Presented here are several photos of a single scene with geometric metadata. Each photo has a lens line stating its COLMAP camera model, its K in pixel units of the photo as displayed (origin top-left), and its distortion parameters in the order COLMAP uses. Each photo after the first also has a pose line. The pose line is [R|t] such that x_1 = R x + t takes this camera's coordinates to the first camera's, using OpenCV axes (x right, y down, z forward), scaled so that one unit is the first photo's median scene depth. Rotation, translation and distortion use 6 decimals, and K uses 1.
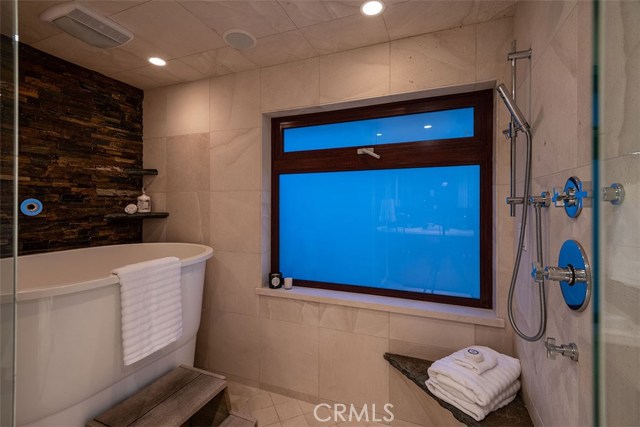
lens RADIAL K [[290.7, 0, 319.7], [0, 290.7, 208.4], [0, 0, 1]] dist [0.004022, -0.003637]
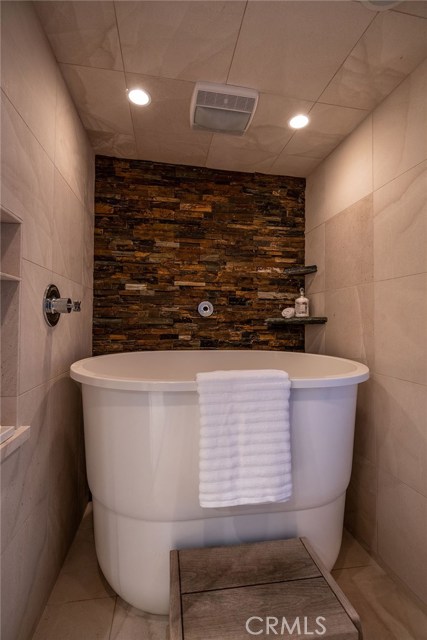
lens RADIAL K [[290.7, 0, 213.8], [0, 290.7, 316.7], [0, 0, 1]] dist [0.004022, -0.003637]
pose [[0.520439, -0.009027, -0.853851, -0.007963], [-0.023310, 0.999421, -0.024774, 0.048817], [0.853580, 0.032796, 0.519928, 0.402827]]
